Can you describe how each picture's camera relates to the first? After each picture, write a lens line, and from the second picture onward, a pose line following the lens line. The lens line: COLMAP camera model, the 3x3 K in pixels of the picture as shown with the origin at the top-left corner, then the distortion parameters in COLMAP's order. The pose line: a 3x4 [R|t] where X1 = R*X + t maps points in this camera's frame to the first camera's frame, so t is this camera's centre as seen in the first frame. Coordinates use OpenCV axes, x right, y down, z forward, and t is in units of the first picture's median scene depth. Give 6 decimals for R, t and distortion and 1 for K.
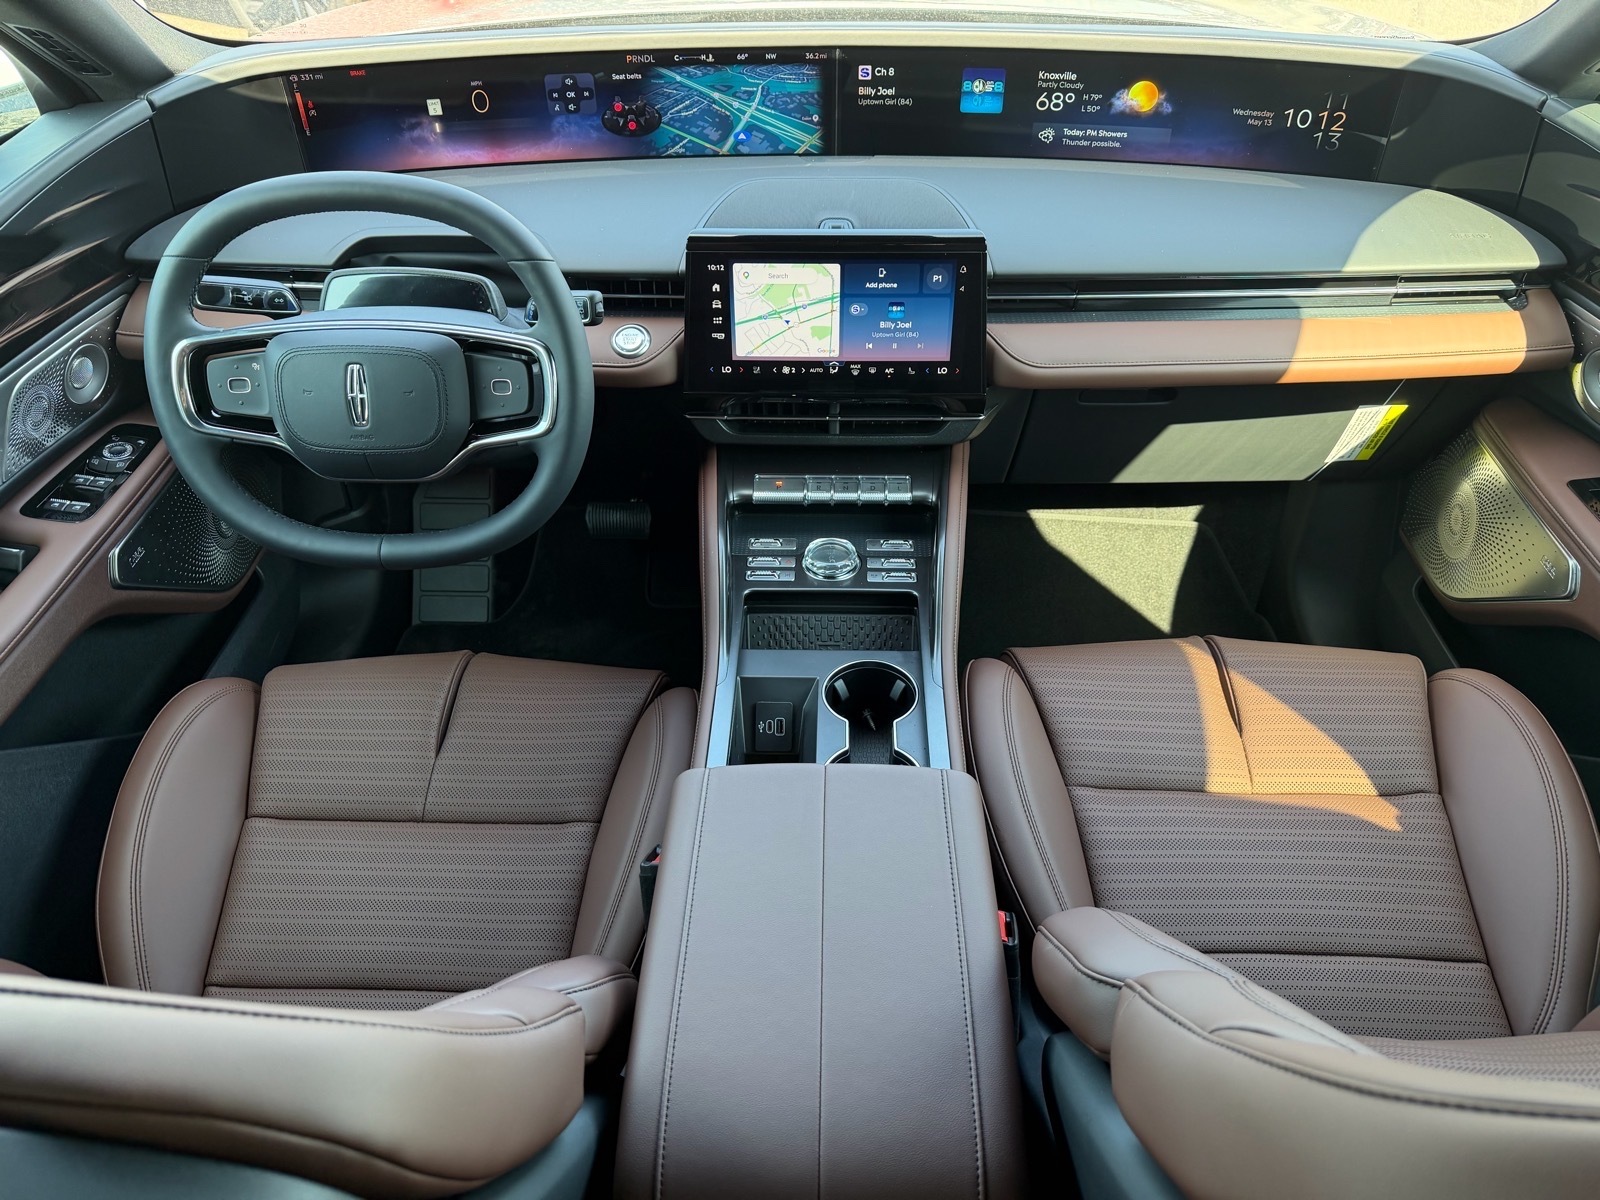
lens RADIAL K [[1142.4, 0, 803.3], [0, 1142.4, 612.4], [0, 0, 1]] dist [0.043161, -0.052522]
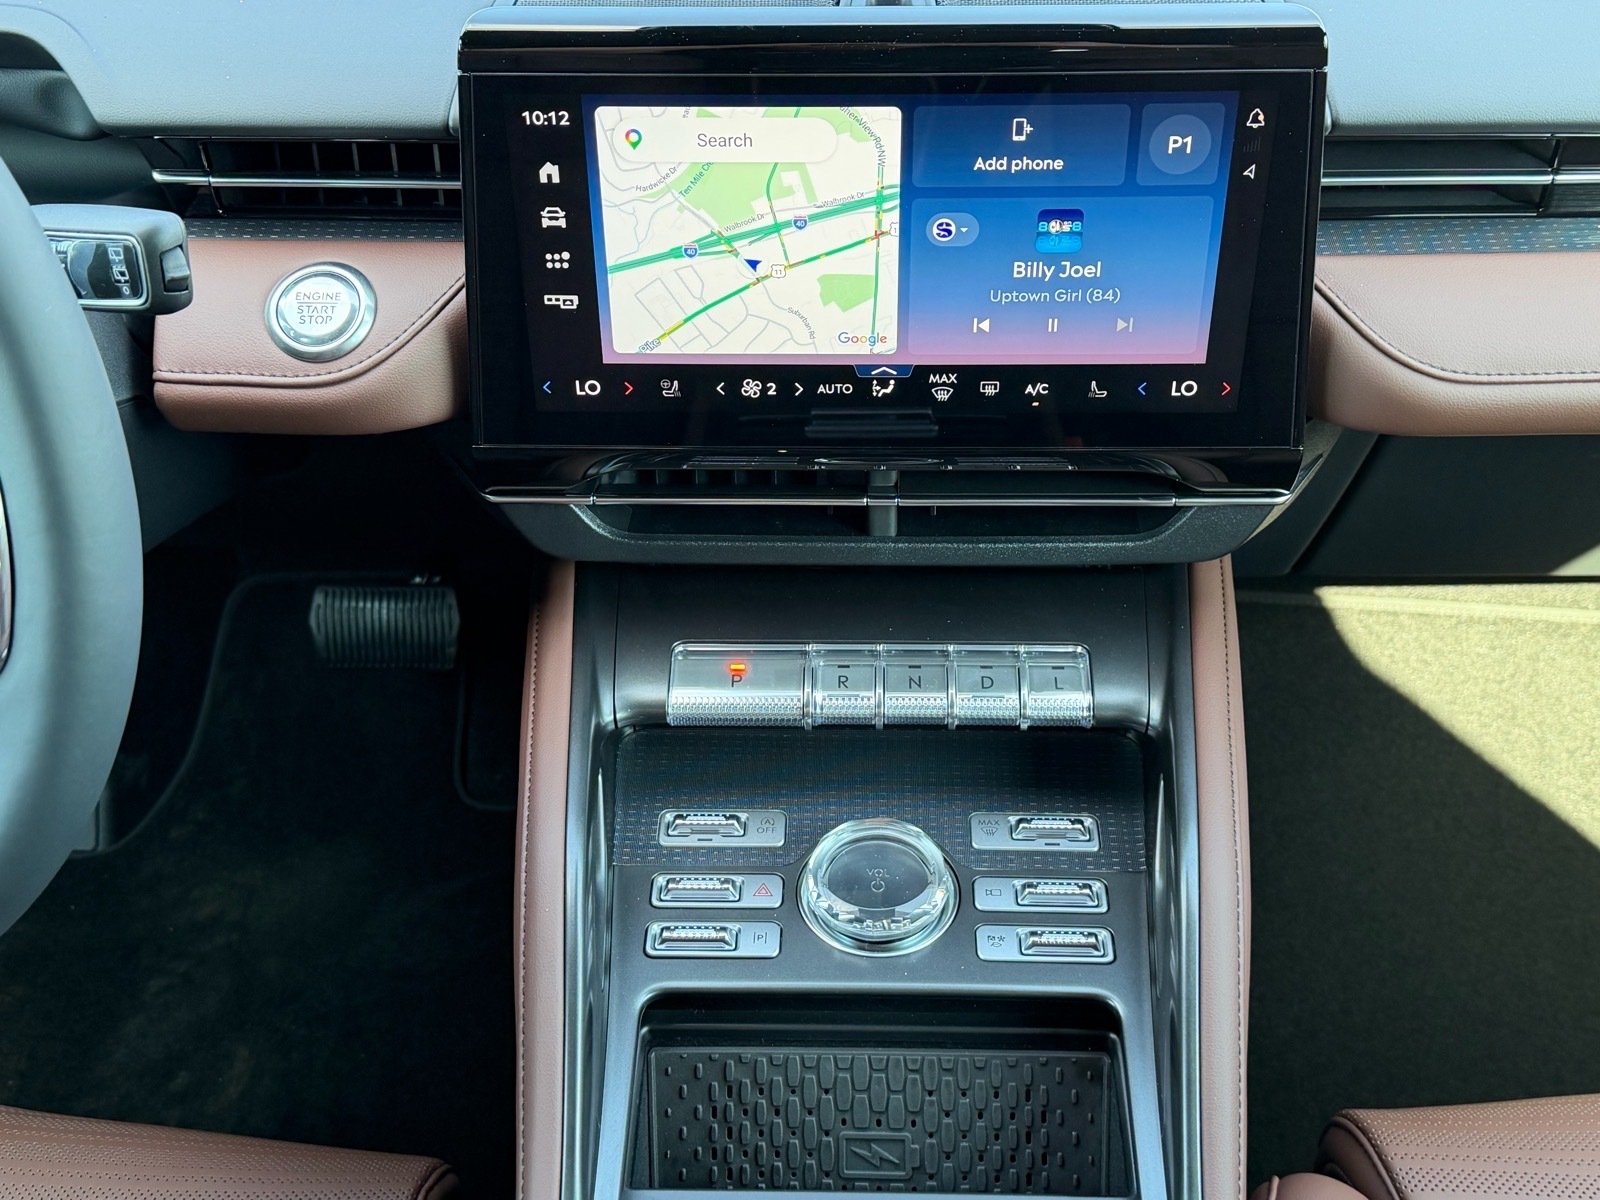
lens RADIAL K [[1961.2, 0, 801.3], [0, 1961.2, 588.7], [0, 0, 1]] dist [0.053511, 0.000000]
pose [[0.999957, -0.006771, -0.006343, 0.004200], [0.006831, 0.999932, 0.009411, -0.149589], [0.006279, -0.009454, 0.999936, 0.366740]]
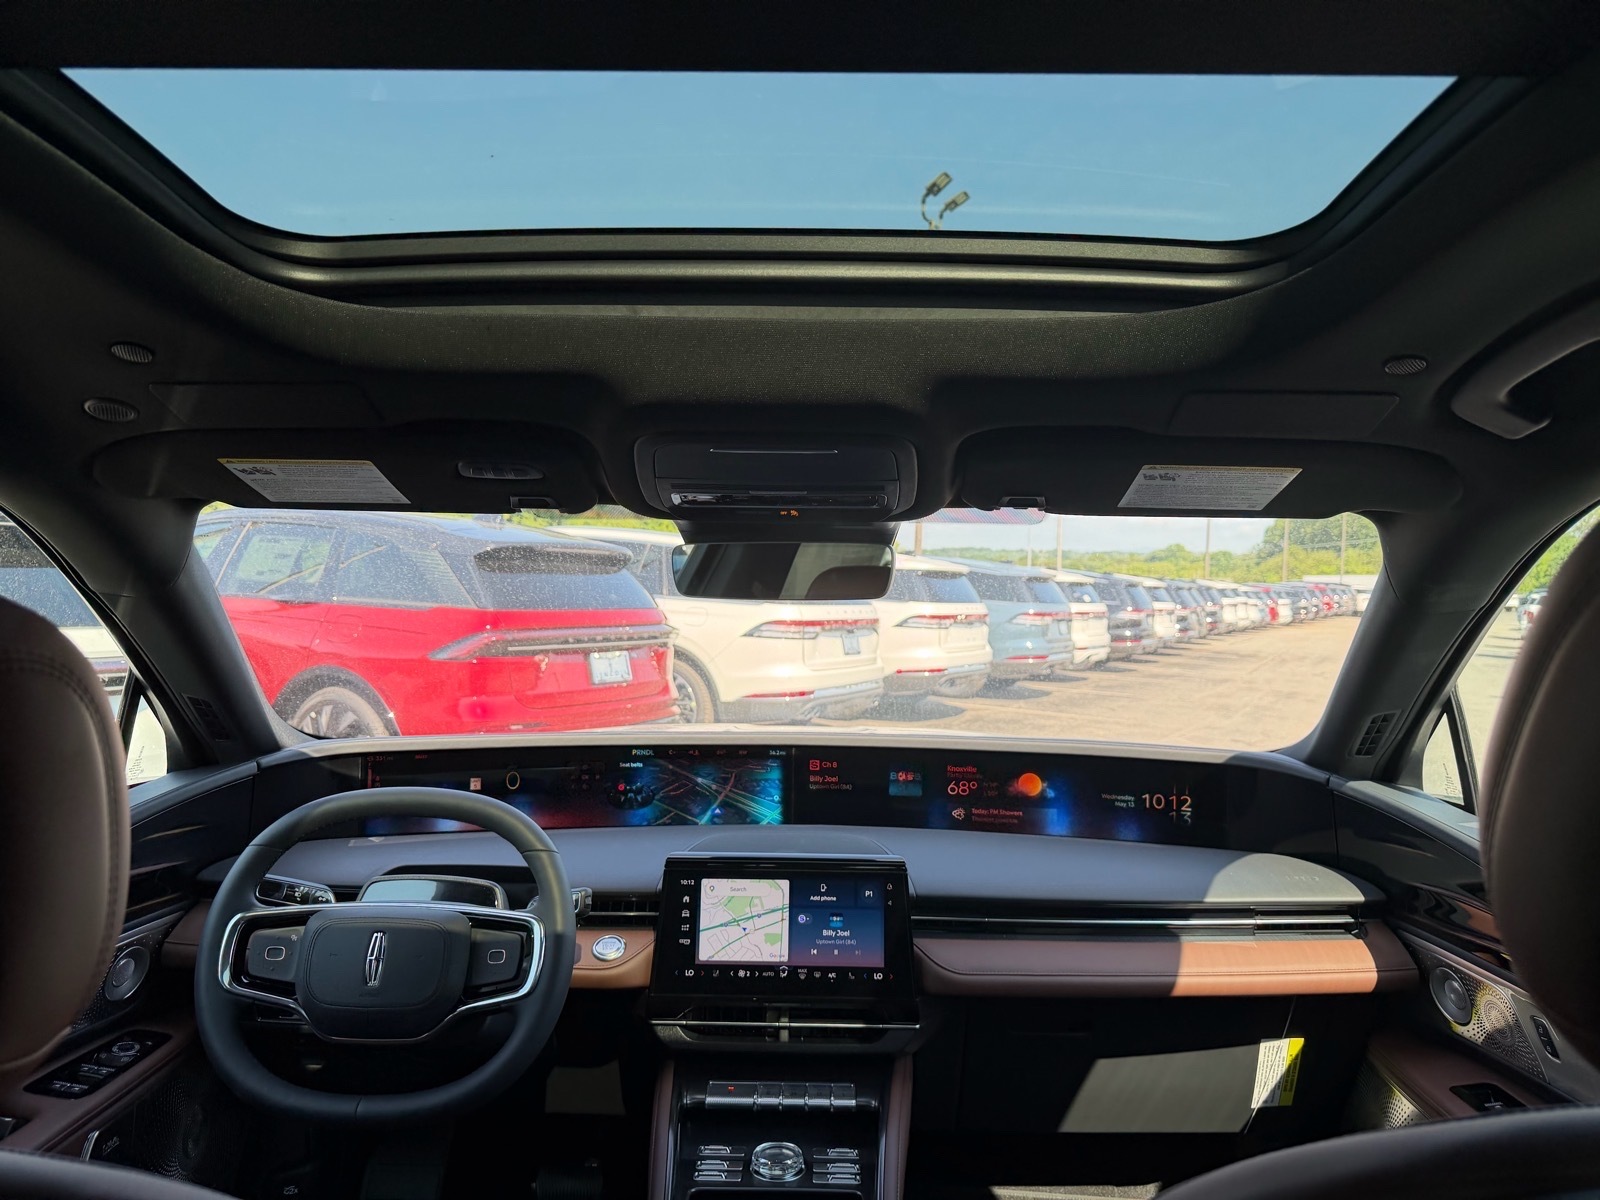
lens RADIAL K [[1142.4, 0, 798.8], [0, 1142.4, 594.6], [0, 0, 1]] dist [0.043161, -0.052522]
pose [[0.999778, 0.020708, 0.004003, 0.028596], [-0.013478, 0.773221, -0.633994, 0.216162], [-0.016224, 0.633799, 0.773328, -0.127682]]
